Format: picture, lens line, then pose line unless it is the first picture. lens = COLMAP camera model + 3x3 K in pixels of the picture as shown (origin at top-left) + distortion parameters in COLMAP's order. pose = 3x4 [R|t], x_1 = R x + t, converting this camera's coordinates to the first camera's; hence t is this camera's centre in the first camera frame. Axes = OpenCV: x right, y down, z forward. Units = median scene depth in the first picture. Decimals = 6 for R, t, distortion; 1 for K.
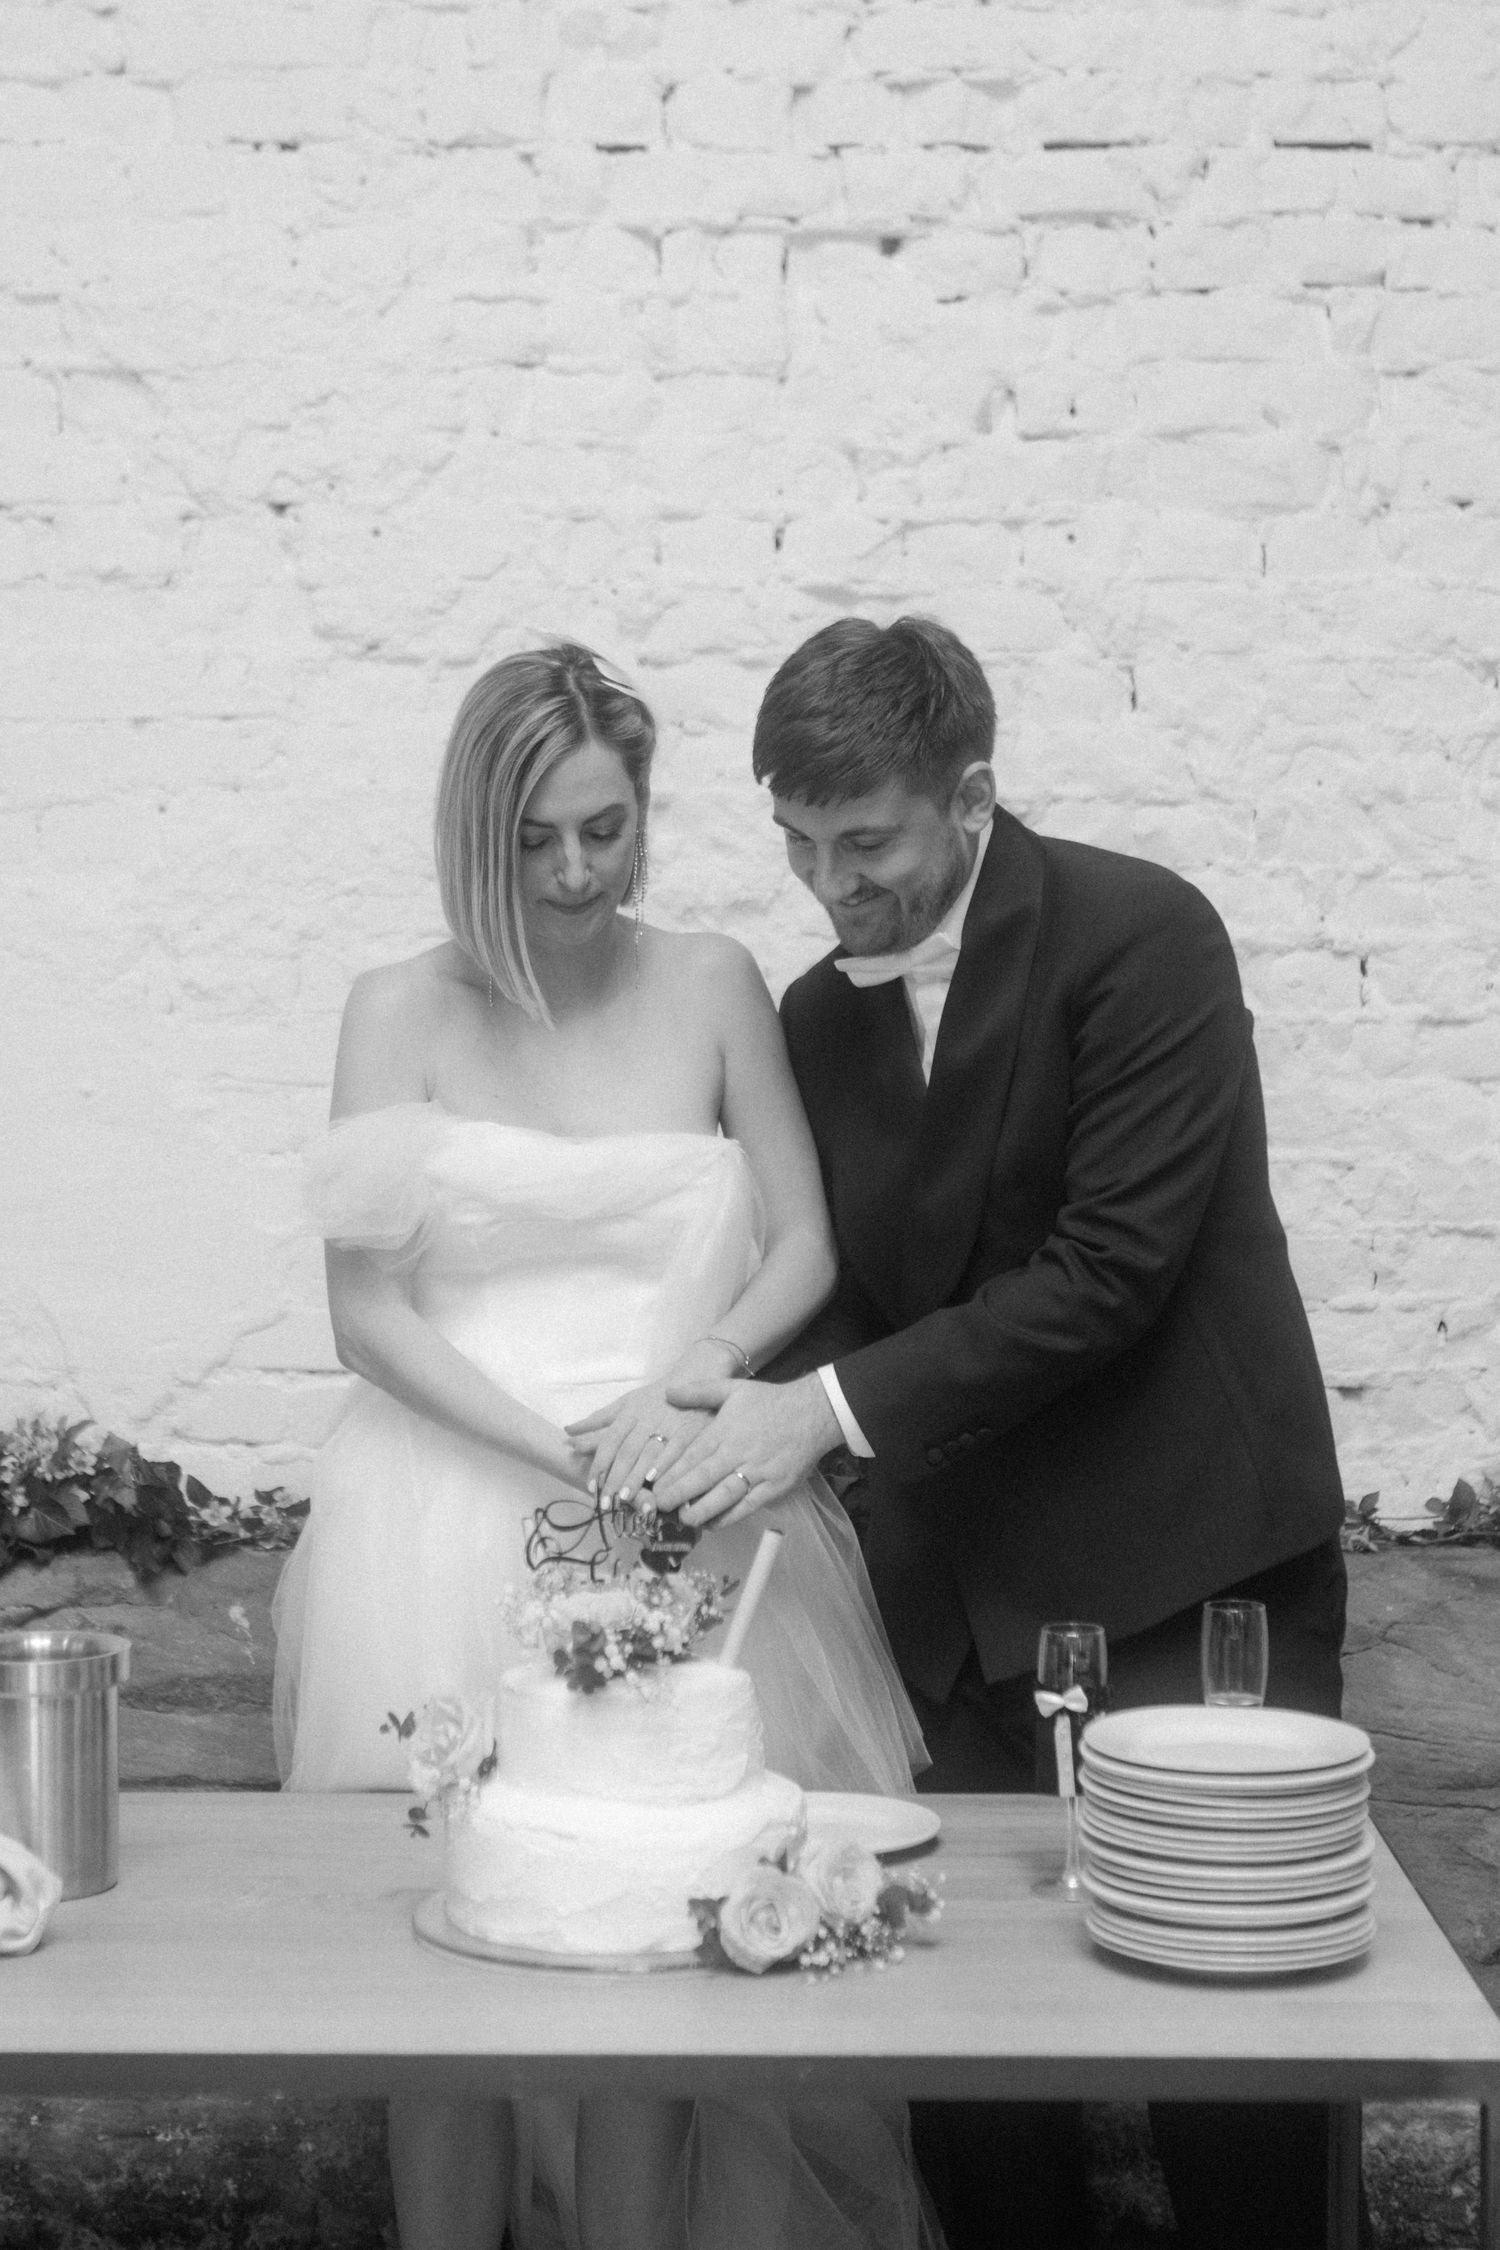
lens RADIAL K [[3713.6, 0, 872.1], [0, 3713.6, 1087.2], [0, 0, 1]] dist [0.012556, -0.001019]
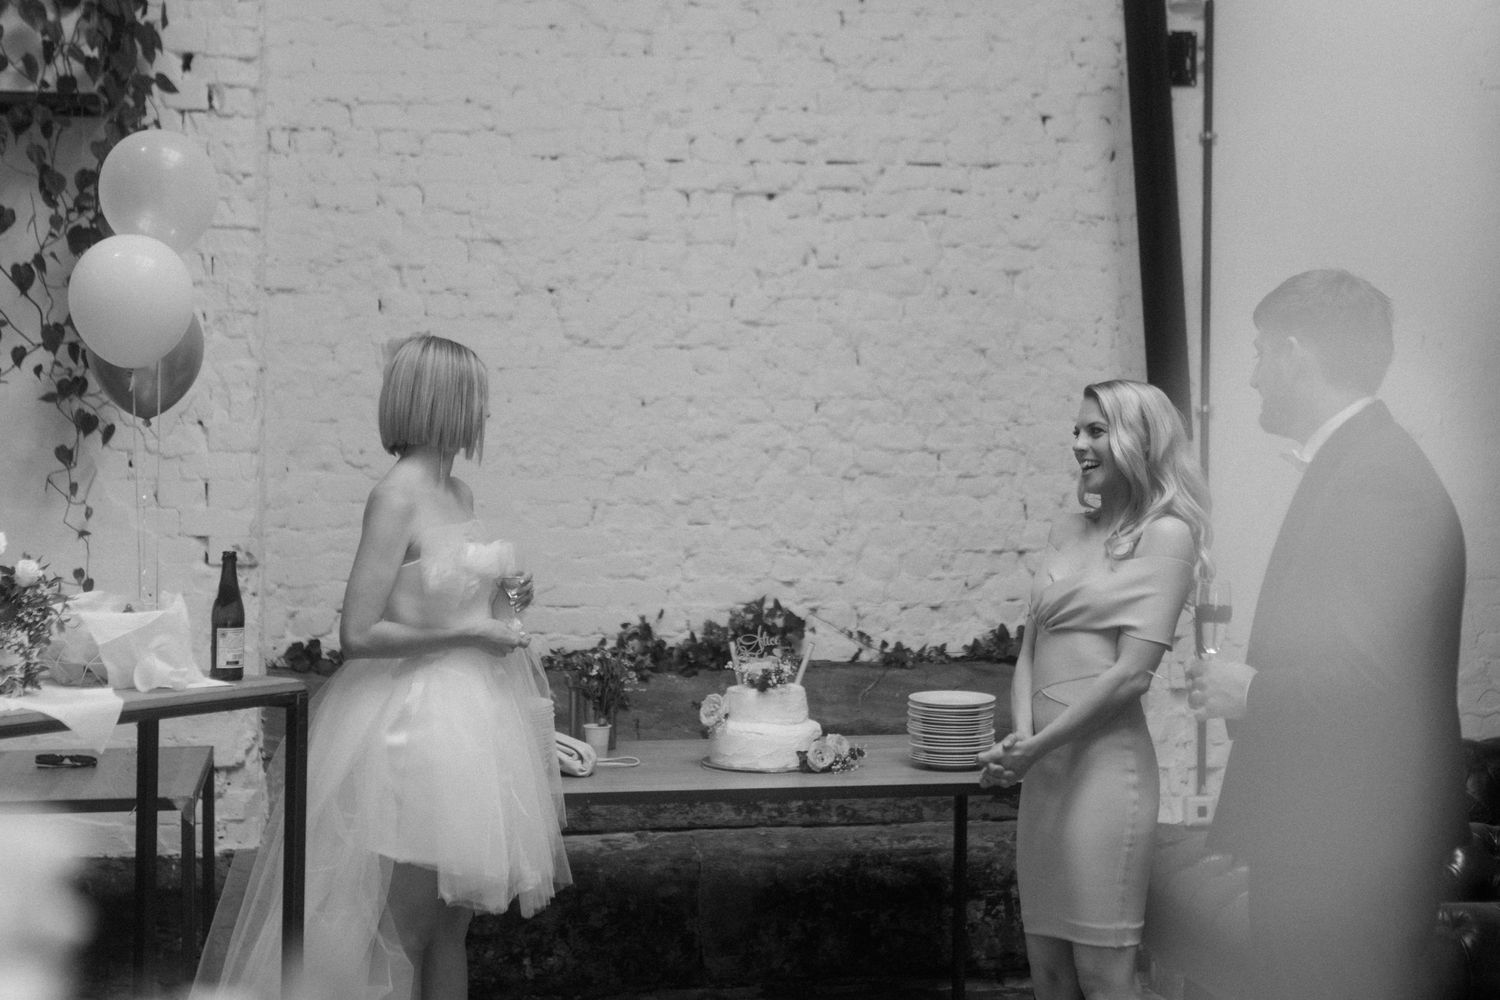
lens RADIAL K [[2284.4, 0, 797.3], [0, 2284.4, 520.1], [0, 0, 1]] dist [0.007313, 0.054181]
pose [[0.985833, -0.008052, 0.167536, -0.263888], [0.004621, 0.999772, 0.020854, -0.021433], [-0.167666, -0.019785, 0.985645, -0.687239]]
